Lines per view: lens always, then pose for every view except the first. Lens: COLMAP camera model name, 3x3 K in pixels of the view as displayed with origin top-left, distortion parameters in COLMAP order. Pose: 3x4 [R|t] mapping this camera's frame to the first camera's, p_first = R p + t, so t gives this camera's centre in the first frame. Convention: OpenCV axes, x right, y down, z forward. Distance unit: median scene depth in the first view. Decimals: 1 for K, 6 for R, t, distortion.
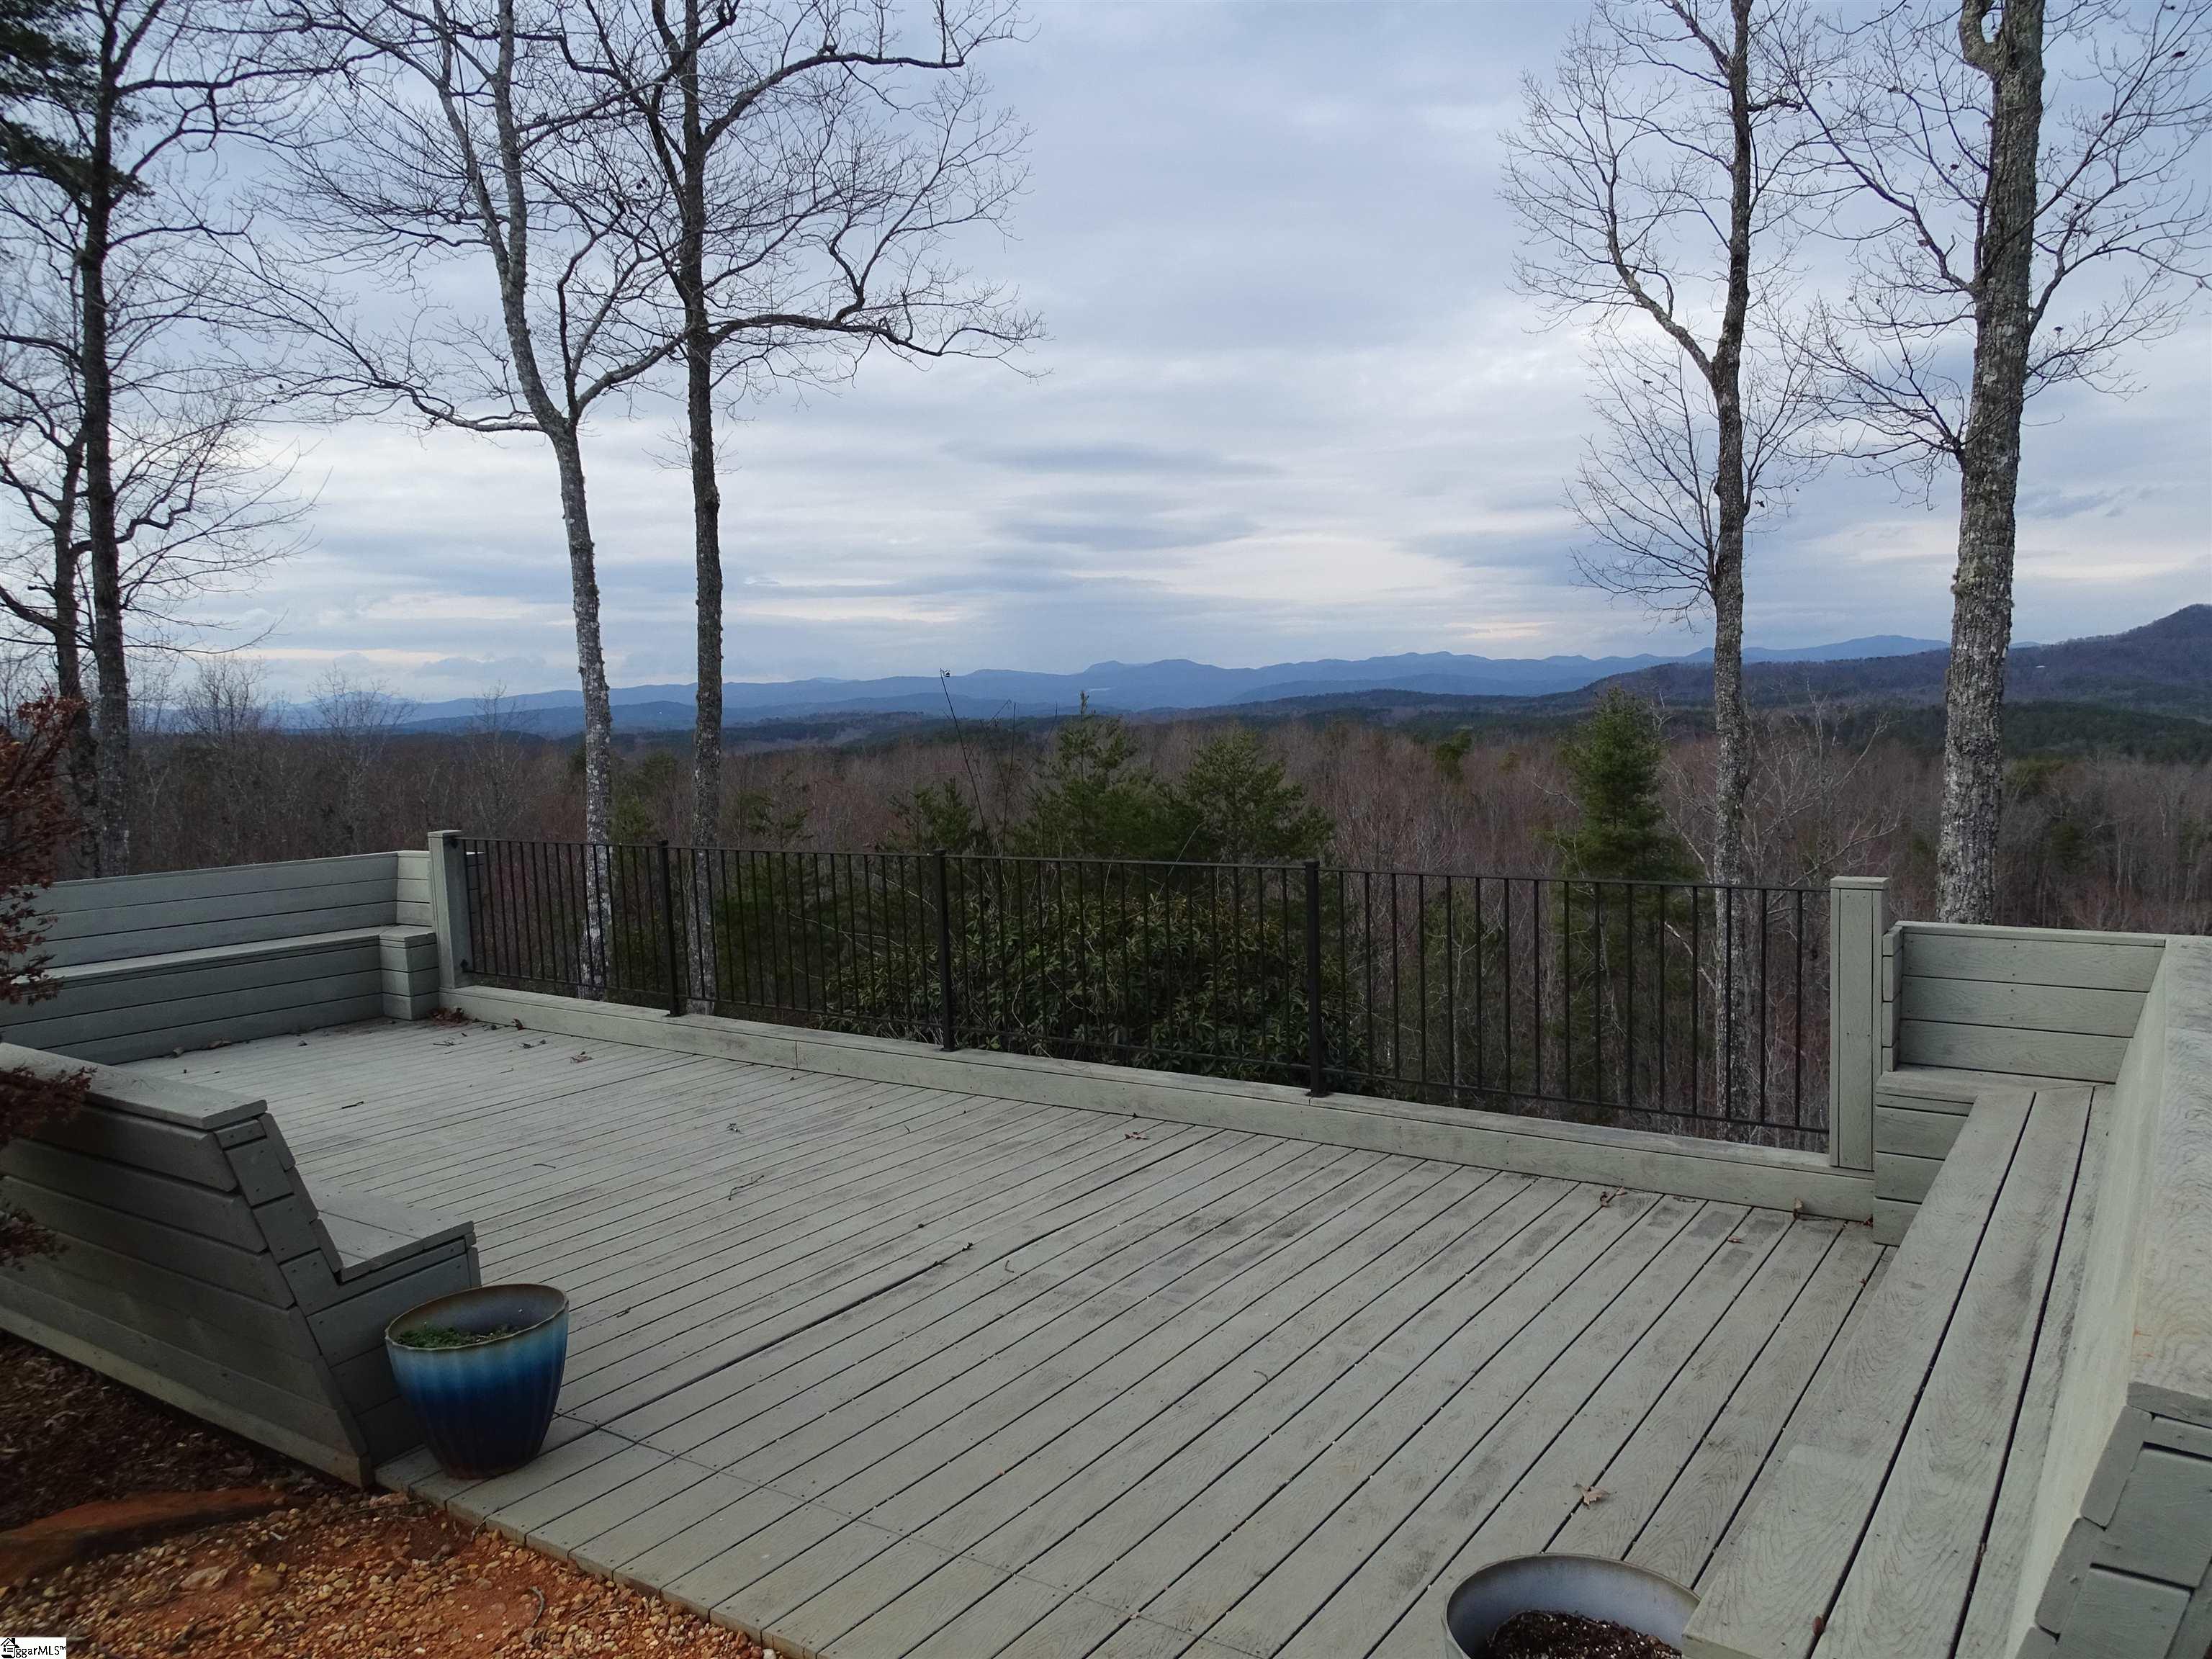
lens RADIAL K [[1519.3, 0, 1106.0], [0, 1519.3, 829.5], [0, 0, 1]] dist [-0.004926, -0.001021]
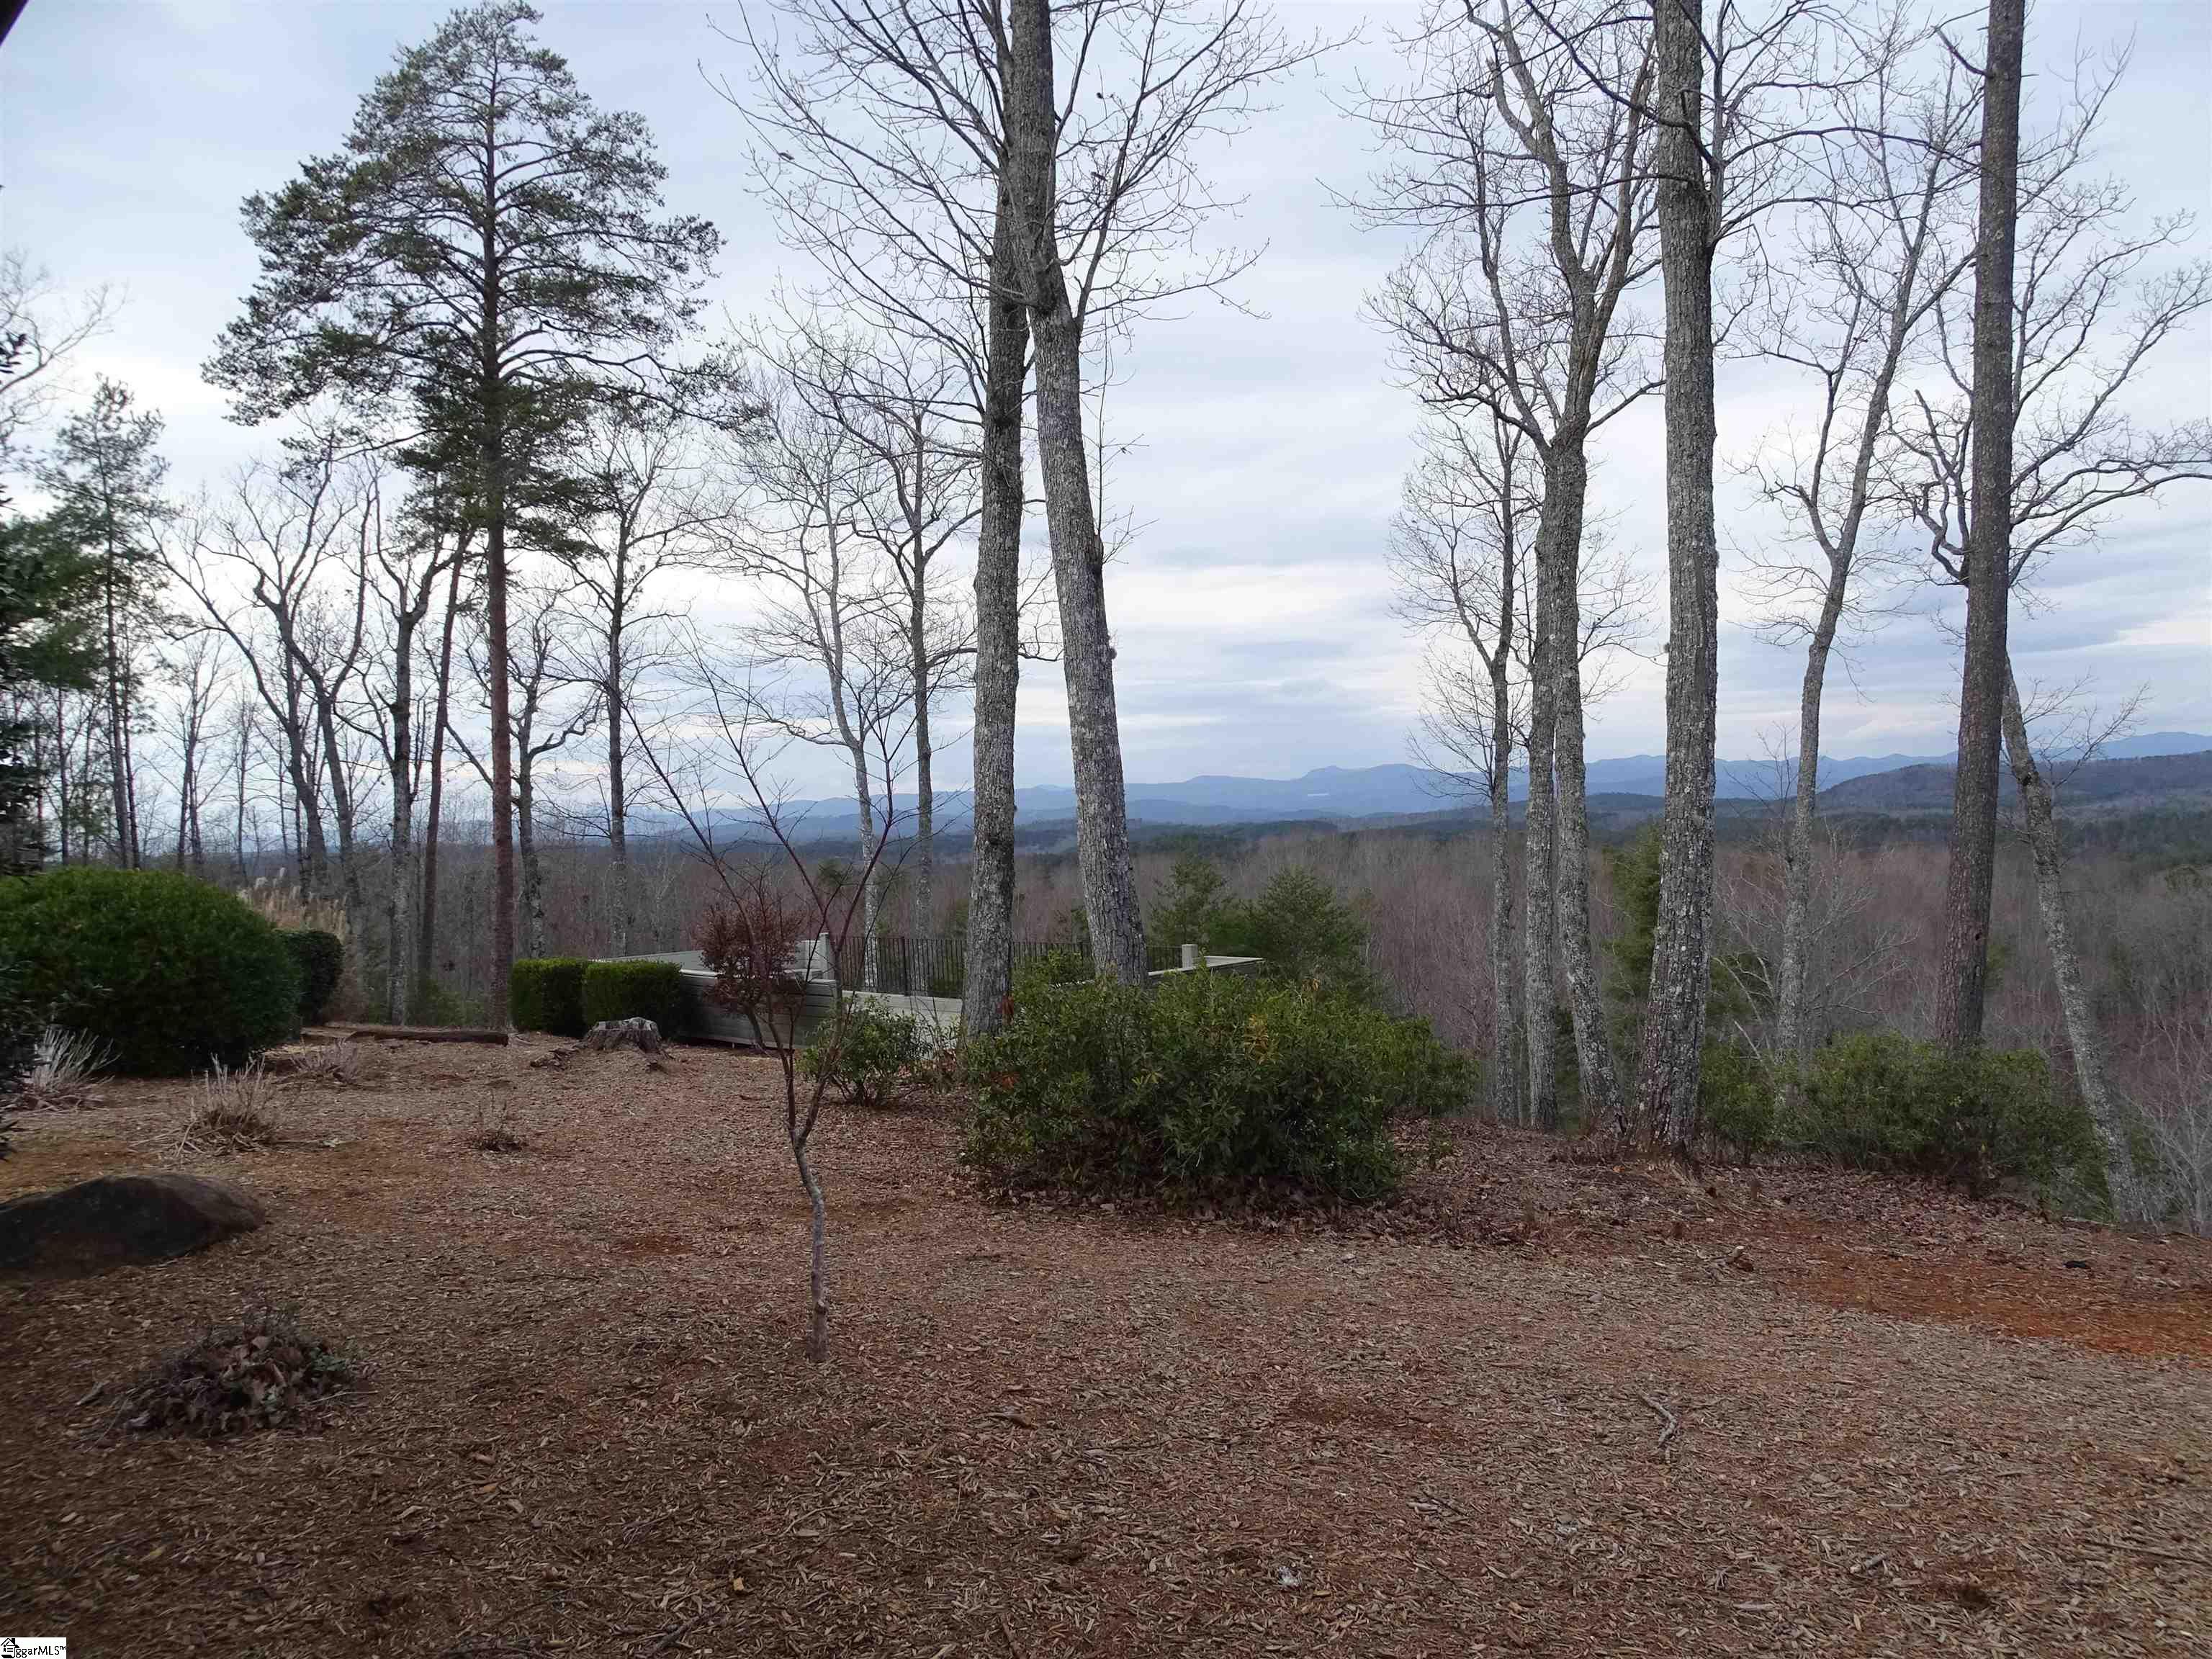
lens RADIAL K [[1519.3, 0, 1106.0], [0, 1519.3, 829.5], [0, 0, 1]] dist [-0.004926, -0.001021]
pose [[0.990126, -0.004496, -0.140107, 0.289230], [-0.005346, 0.997547, -0.069795, 0.002512], [0.140077, 0.069855, 0.987673, -1.056225]]
